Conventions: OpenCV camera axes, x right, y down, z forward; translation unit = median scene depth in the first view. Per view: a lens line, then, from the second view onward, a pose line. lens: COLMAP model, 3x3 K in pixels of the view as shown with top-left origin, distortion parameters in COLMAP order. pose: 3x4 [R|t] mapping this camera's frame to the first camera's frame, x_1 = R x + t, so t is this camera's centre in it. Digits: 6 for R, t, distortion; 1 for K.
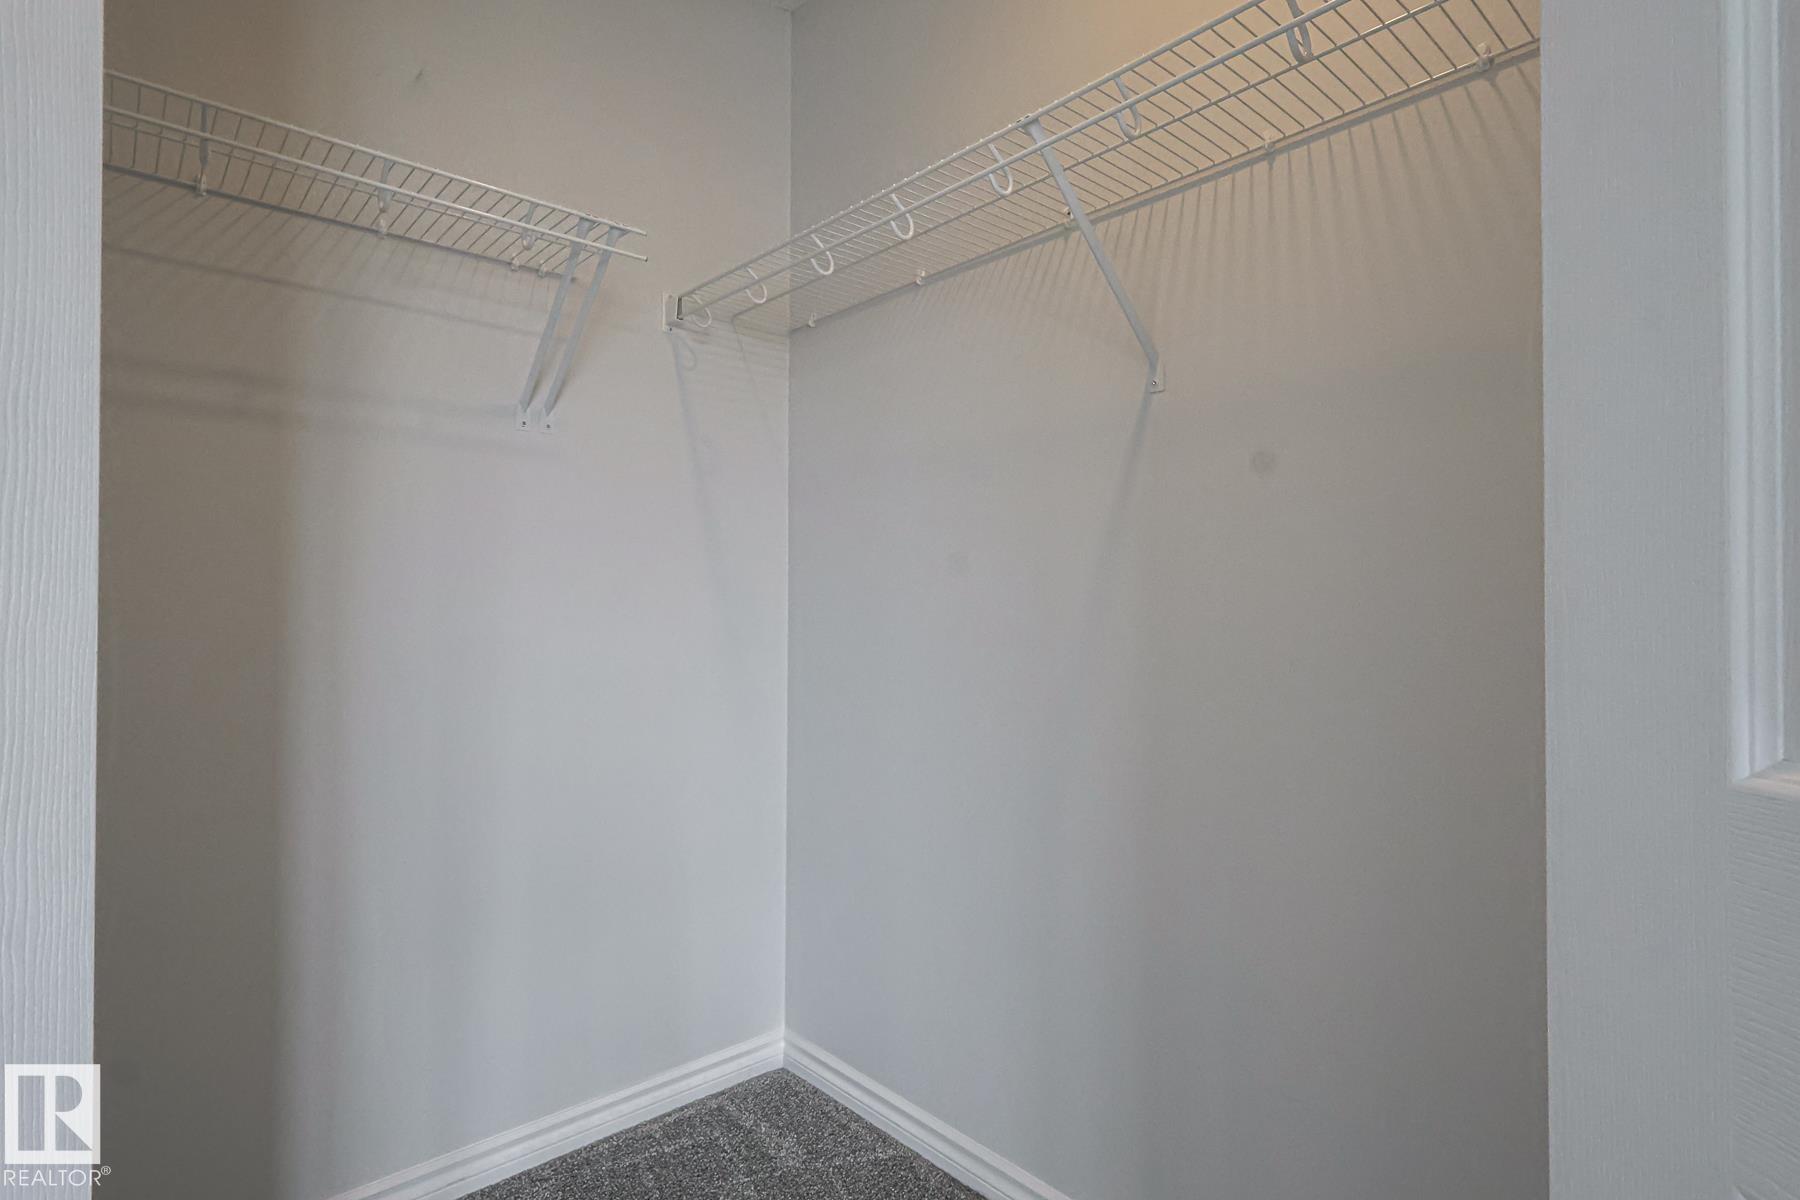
lens RADIAL K [[904.3, 0, 900.0], [0, 904.3, 600.0], [0, 0, 1]] dist [-0.000195, -0.000035]
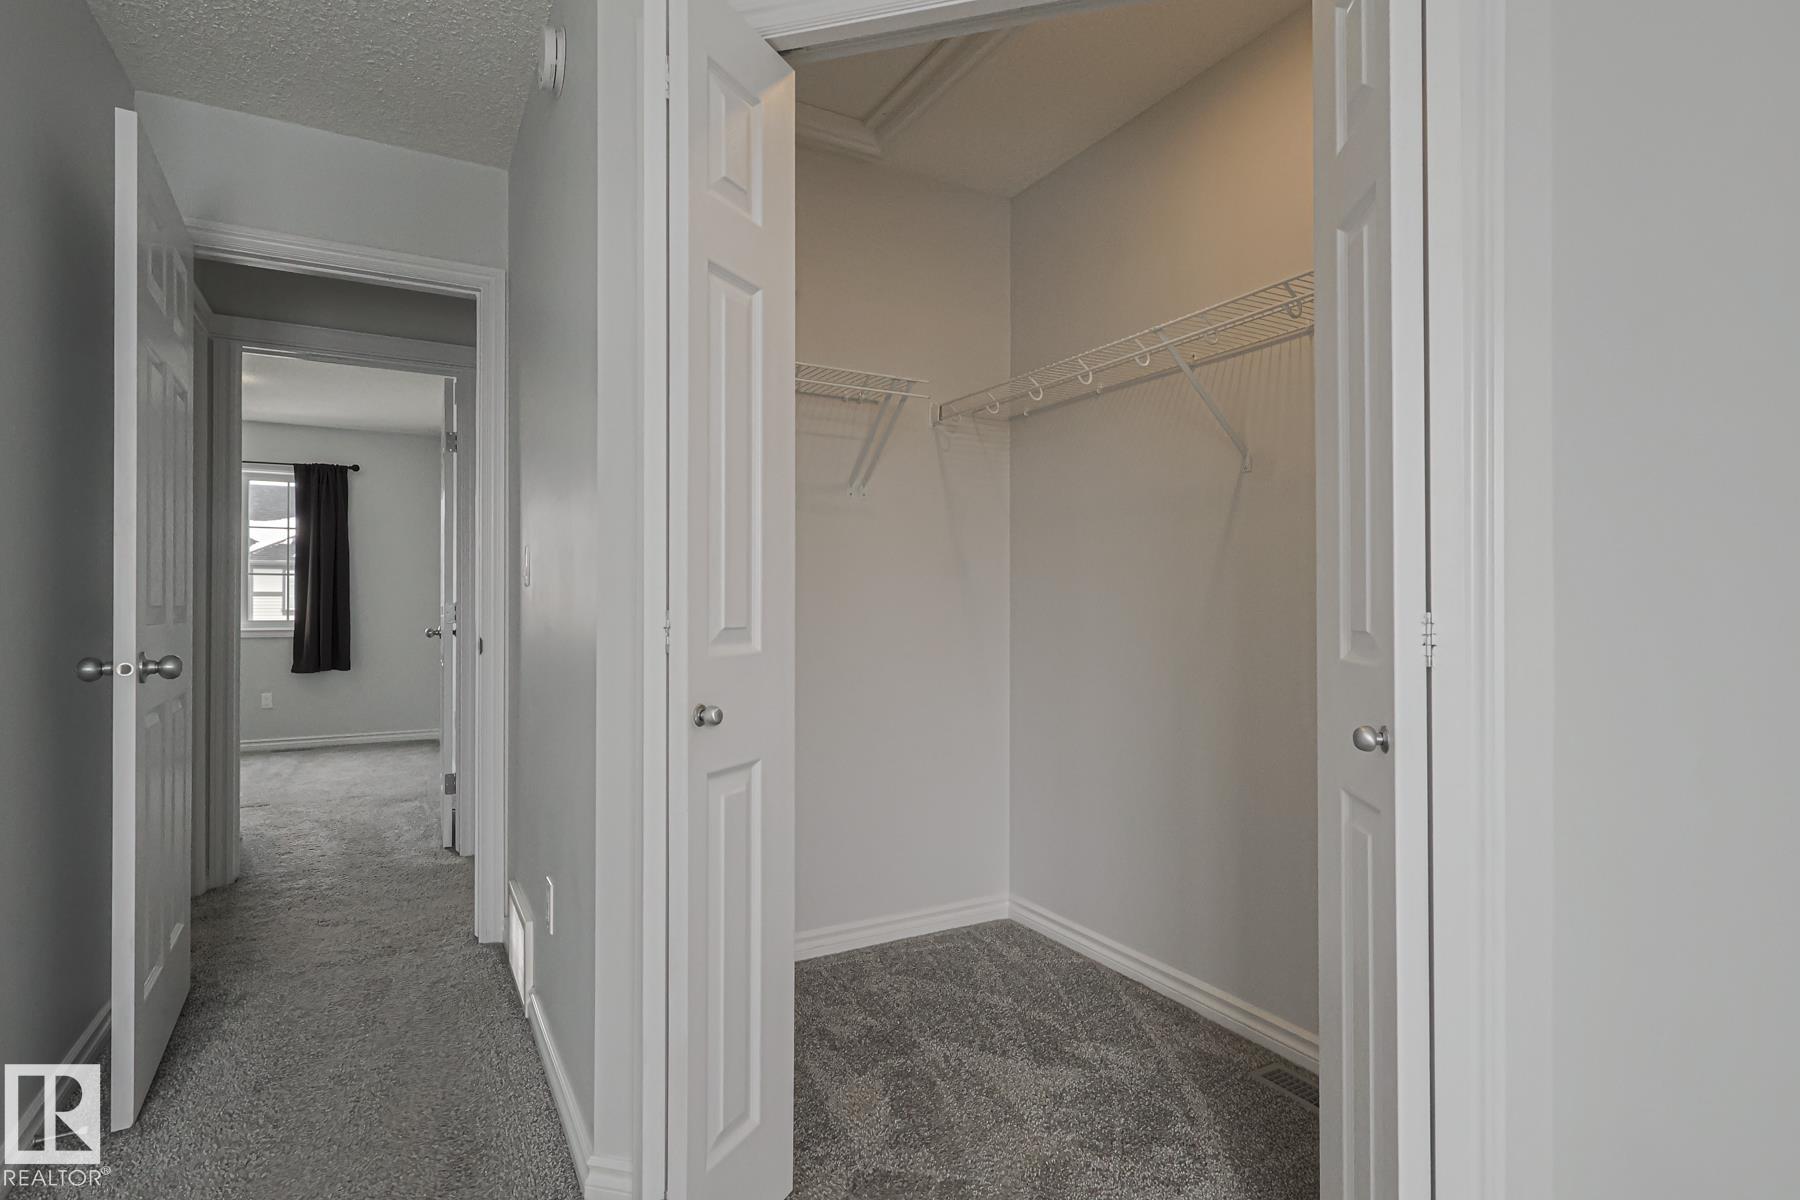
lens RADIAL K [[904.3, 0, 900.0], [0, 904.3, 600.0], [0, 0, 1]] dist [-0.000195, -0.000035]
pose [[0.976554, -0.004072, -0.215233, 0.019986], [0.004157, 0.999991, -0.000058, -0.003338], [0.215231, -0.000838, 0.976563, -0.530700]]
